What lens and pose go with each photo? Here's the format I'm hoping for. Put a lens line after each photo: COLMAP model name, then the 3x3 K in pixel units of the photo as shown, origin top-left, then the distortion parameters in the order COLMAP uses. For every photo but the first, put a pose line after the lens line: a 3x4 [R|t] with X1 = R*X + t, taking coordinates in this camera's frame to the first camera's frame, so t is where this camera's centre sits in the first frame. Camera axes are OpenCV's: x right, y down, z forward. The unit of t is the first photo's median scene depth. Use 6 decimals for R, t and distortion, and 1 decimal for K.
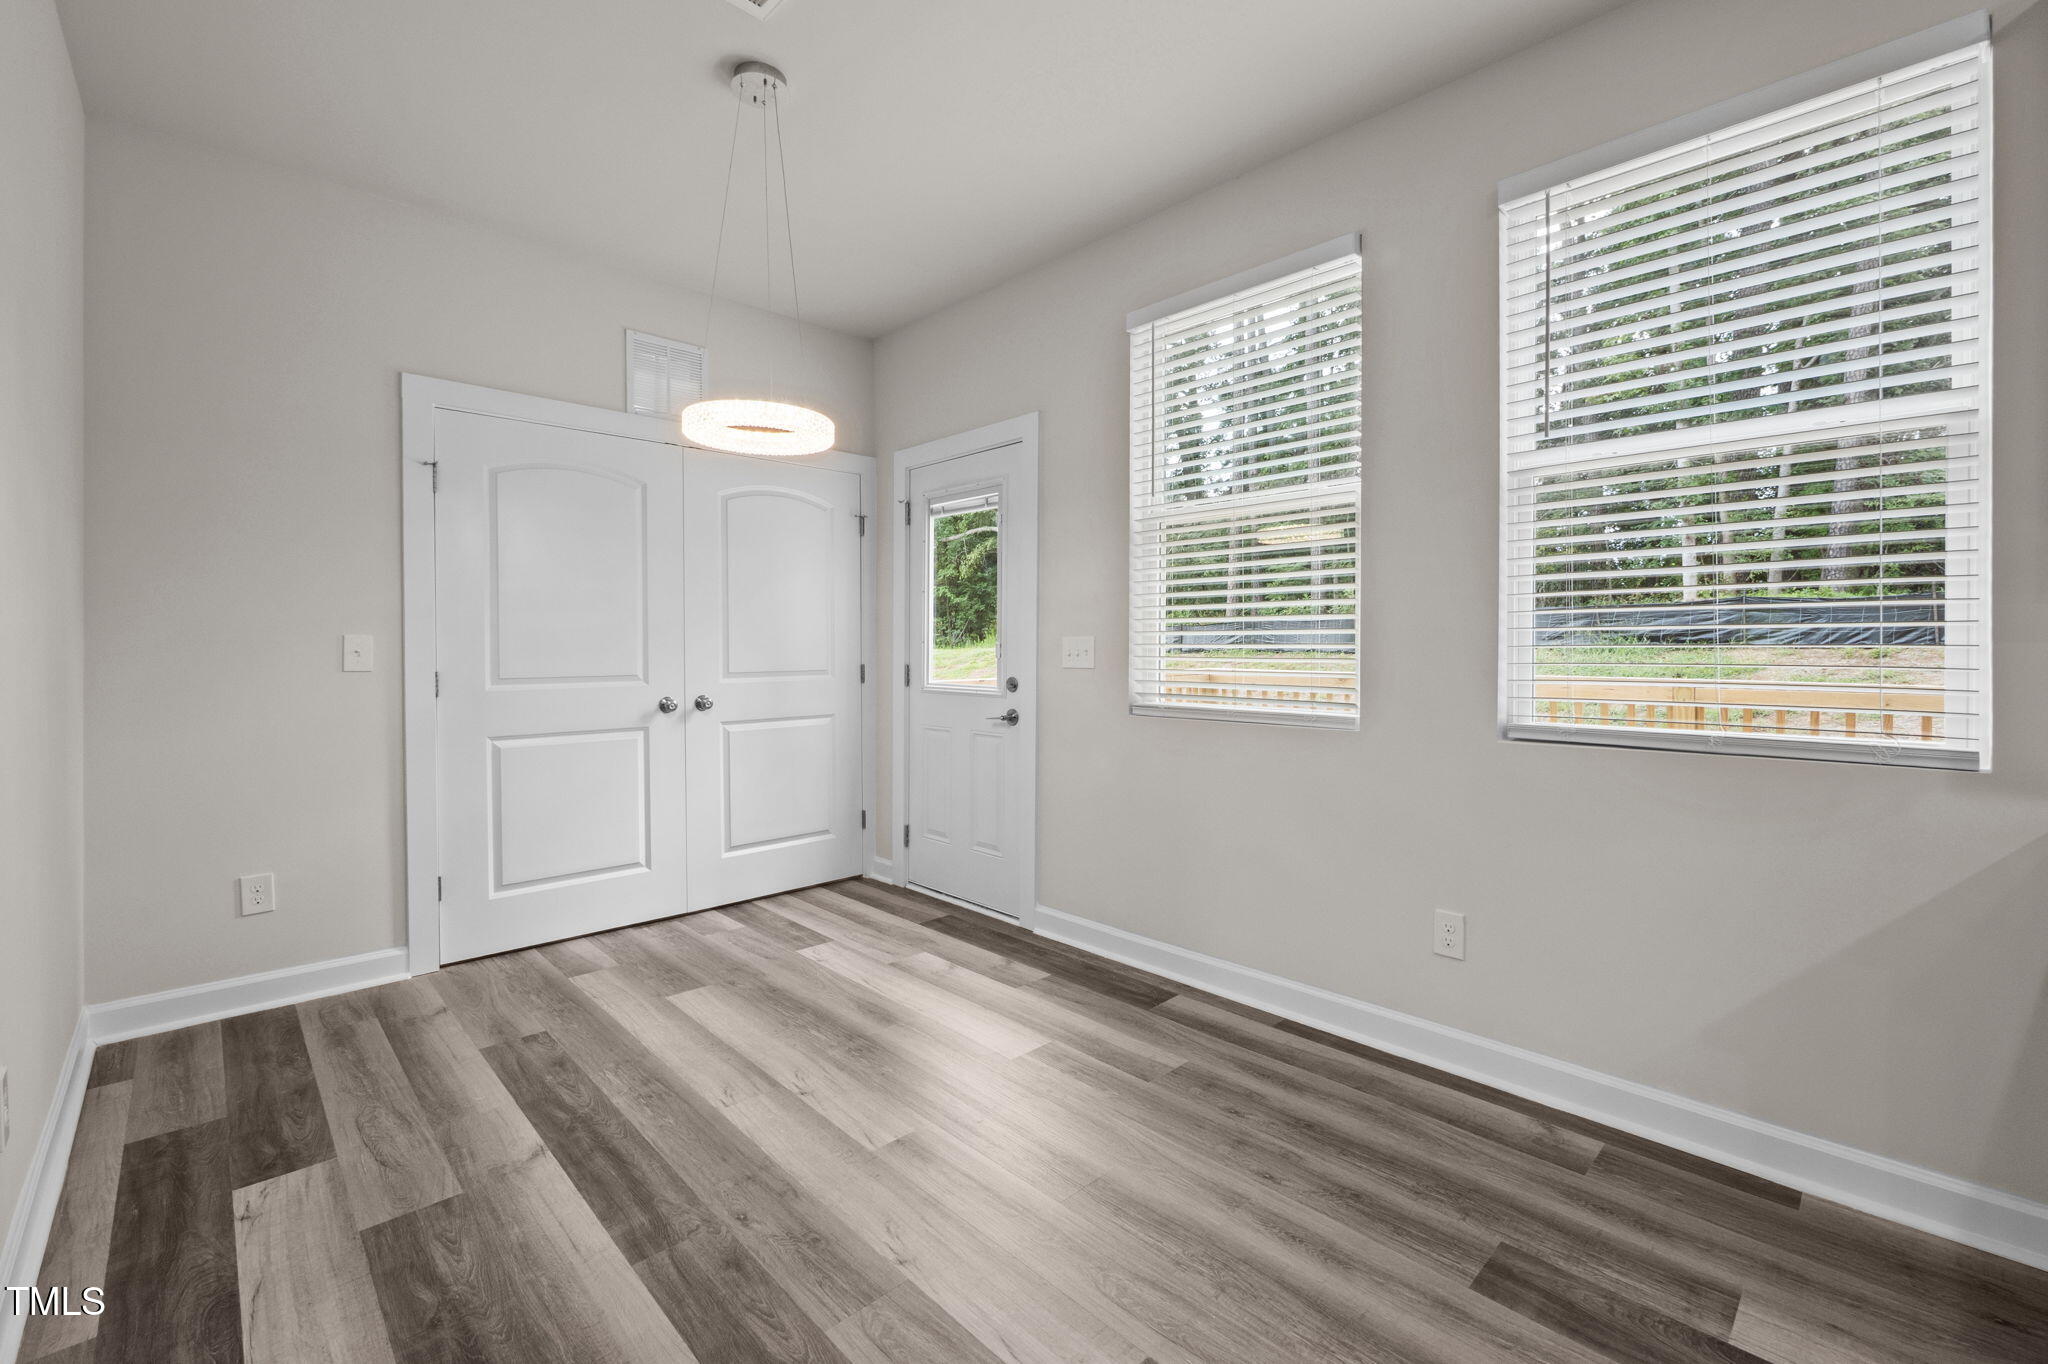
lens RADIAL K [[863.6, 0, 1019.0], [0, 863.6, 657.7], [0, 0, 1]] dist [-0.004279, -0.000518]
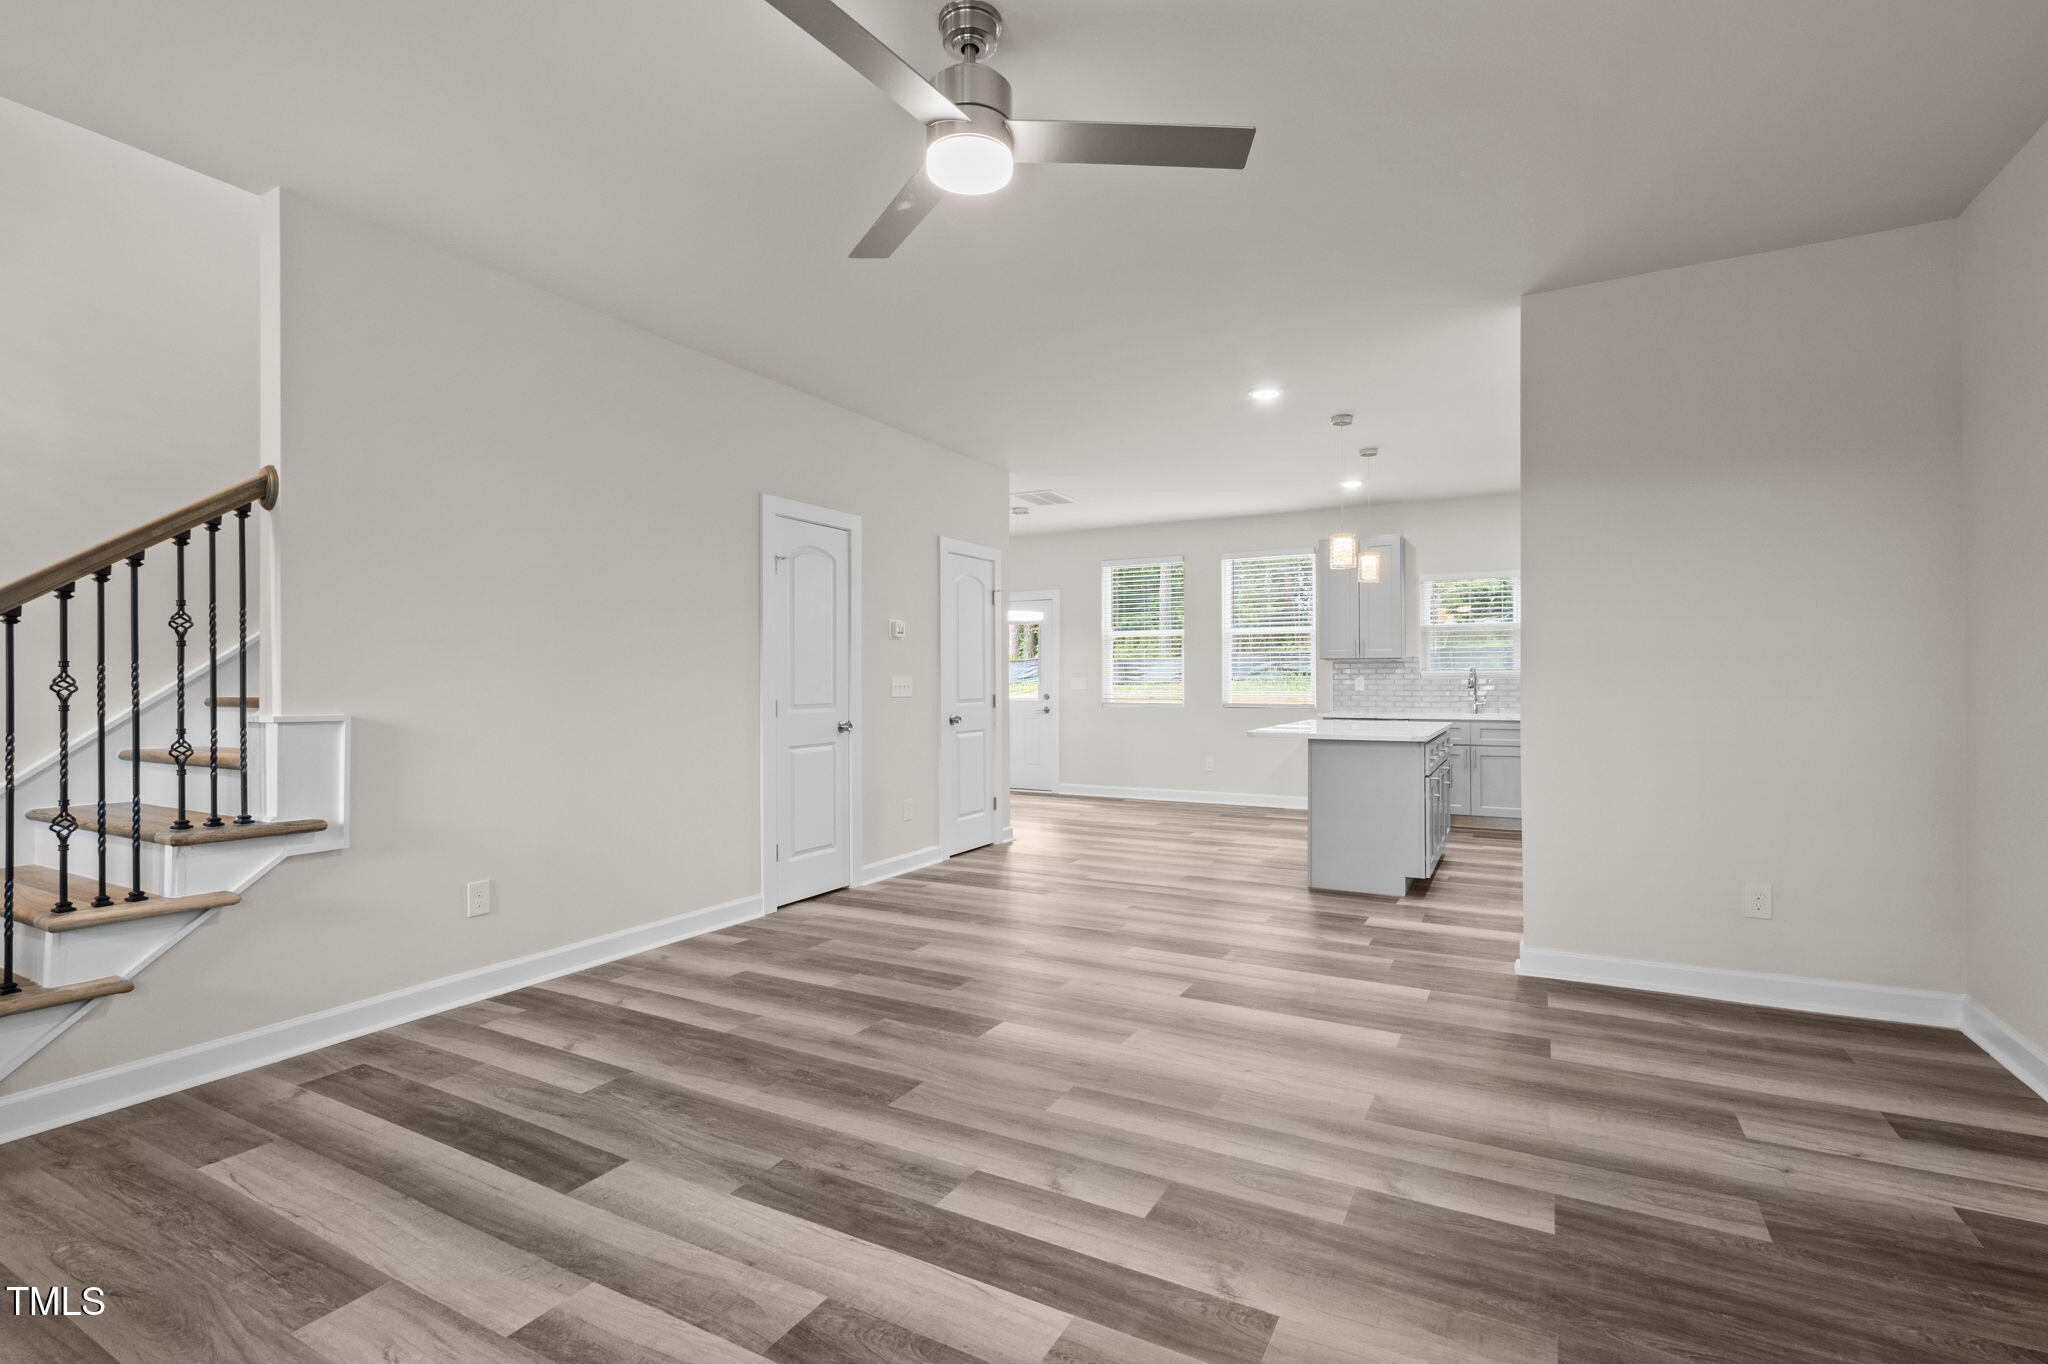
lens RADIAL K [[961.7, 0, 1020.8], [0, 961.7, 706.1], [0, 0, 1]] dist [0.001712, 0.000295]
pose [[0.956048, -0.008768, 0.293079, -1.066187], [0.004717, 0.999883, 0.014527, 0.020078], [-0.293172, -0.012506, 0.955978, -1.942878]]
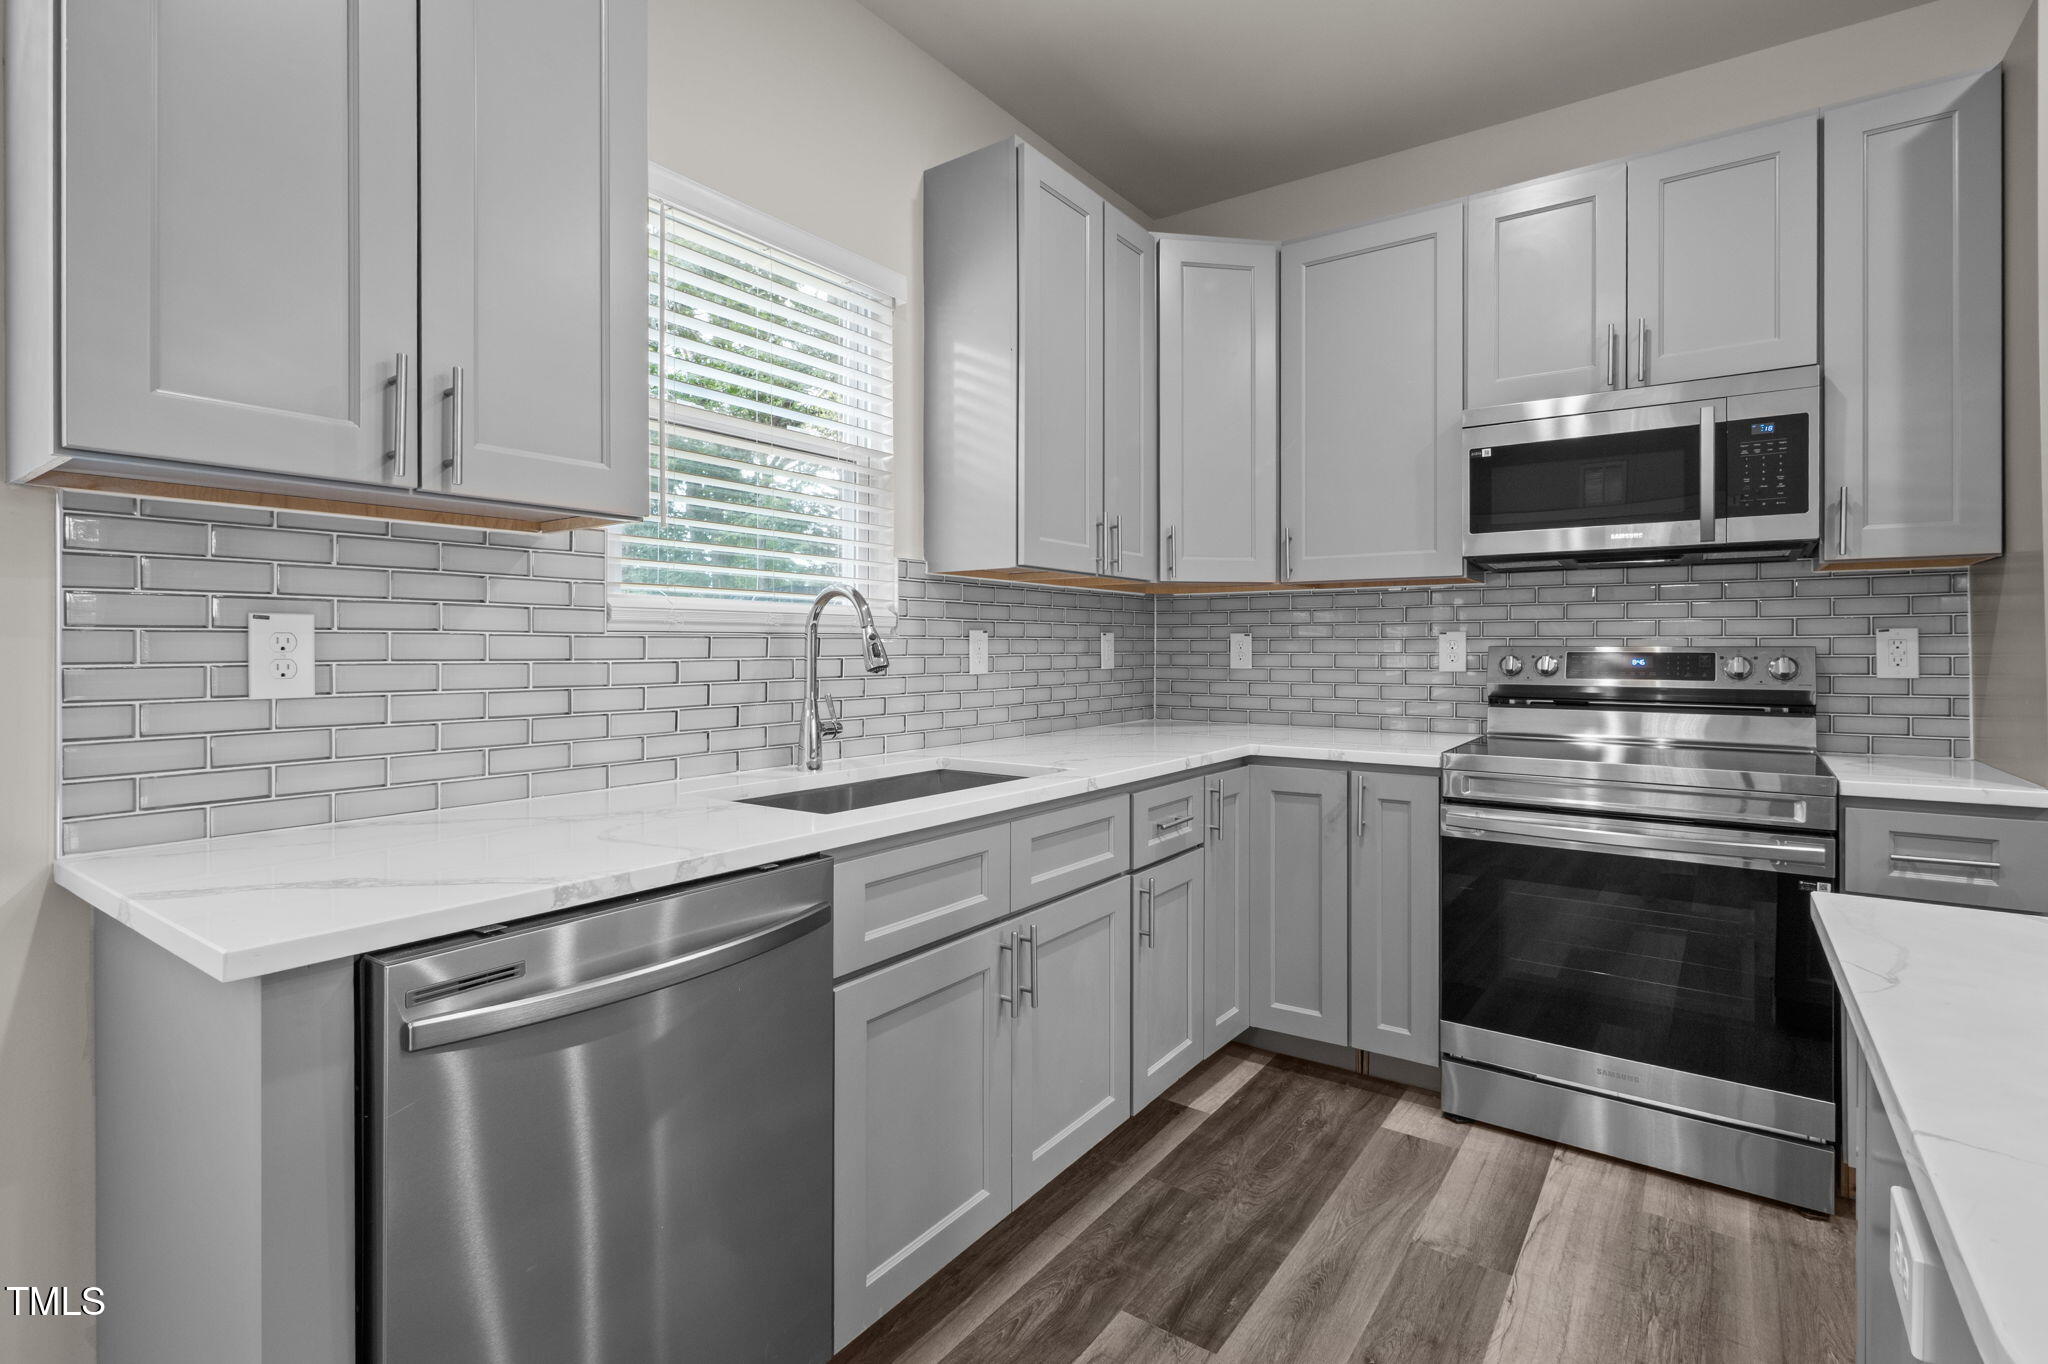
lens RADIAL K [[972.5, 0, 1028.3], [0, 972.5, 650.7], [0, 0, 1]] dist [-0.000386, 0.000480]
pose [[-0.181184, -0.002702, 0.983446, 0.186027], [0.007417, 0.999964, 0.004114, -0.002066], [-0.983421, 0.008040, -0.181157, 0.190694]]
